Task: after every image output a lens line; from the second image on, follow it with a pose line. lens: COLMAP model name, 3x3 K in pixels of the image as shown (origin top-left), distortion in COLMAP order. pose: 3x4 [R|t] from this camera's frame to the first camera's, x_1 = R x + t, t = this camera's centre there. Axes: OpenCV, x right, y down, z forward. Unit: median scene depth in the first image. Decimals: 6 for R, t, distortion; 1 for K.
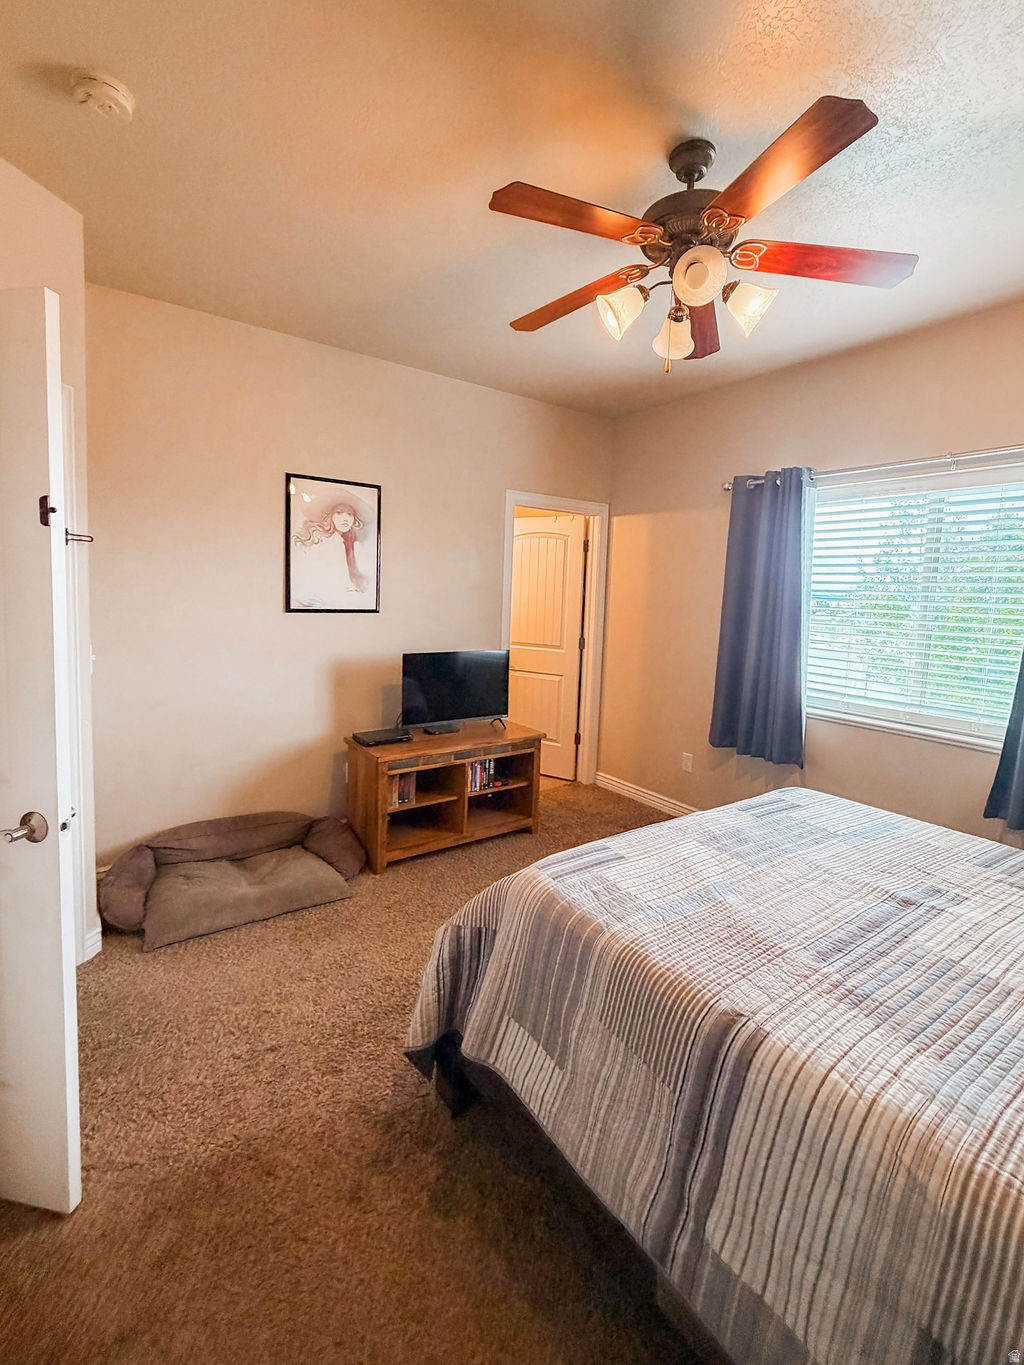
lens RADIAL K [[608.1, 0, 511.4], [0, 608.1, 640.2], [0, 0, 1]] dist [-0.000259, 0.000438]
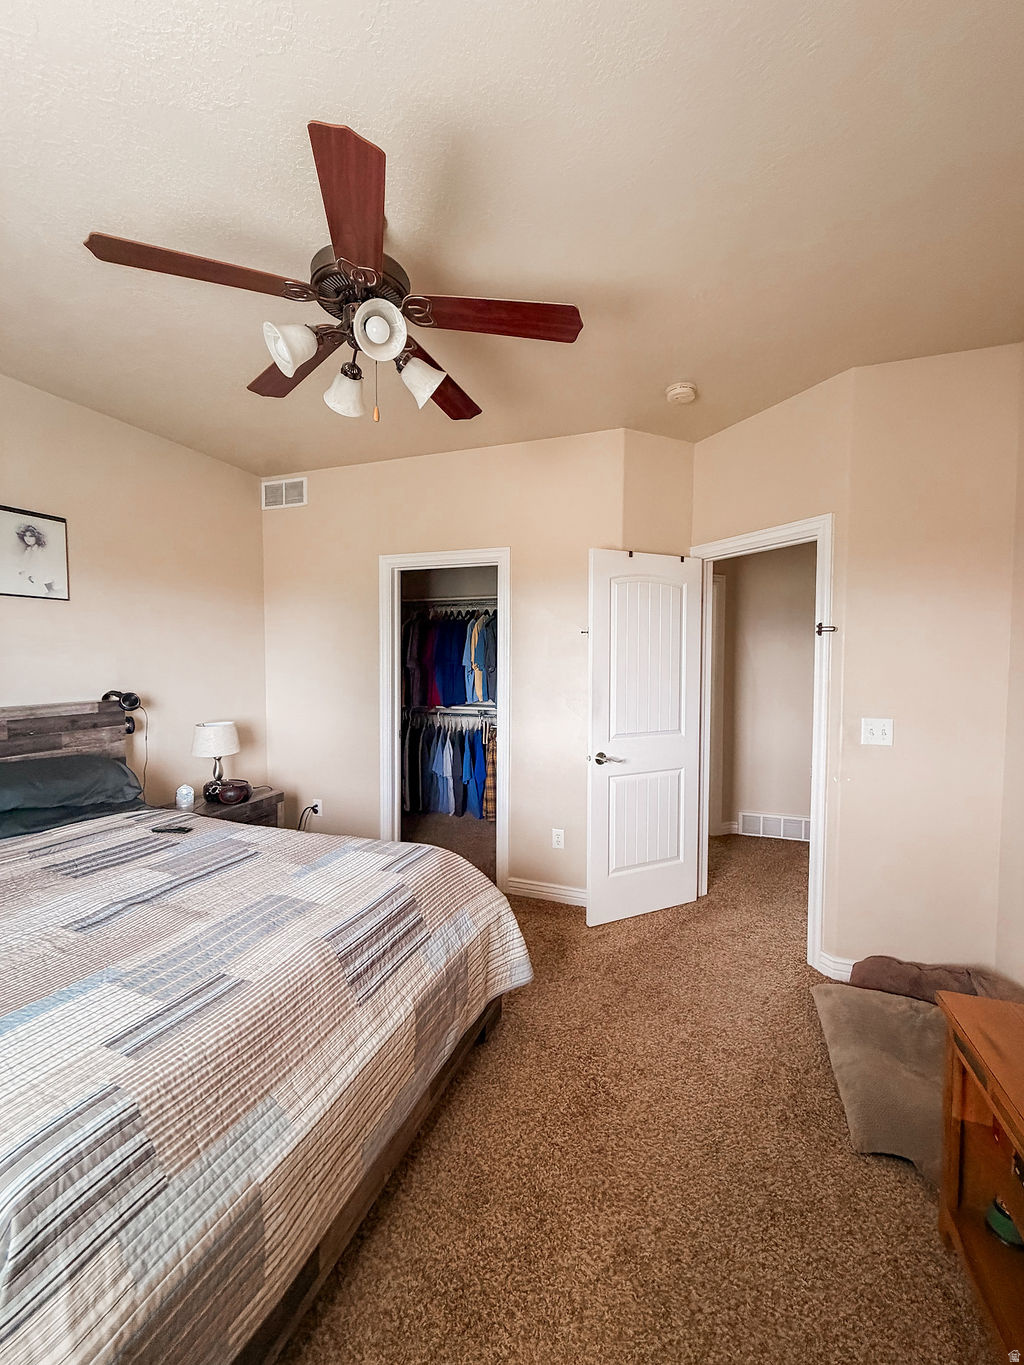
lens RADIAL K [[546.1, 0, 512.7], [0, 546.1, 677.6], [0, 0, 1]] dist [-0.002265, 0.000381]
pose [[-0.819987, -0.014783, -0.572191, 0.313425], [-0.078359, 0.993154, 0.086635, -0.071004], [0.566993, 0.115875, -0.815532, 1.032540]]
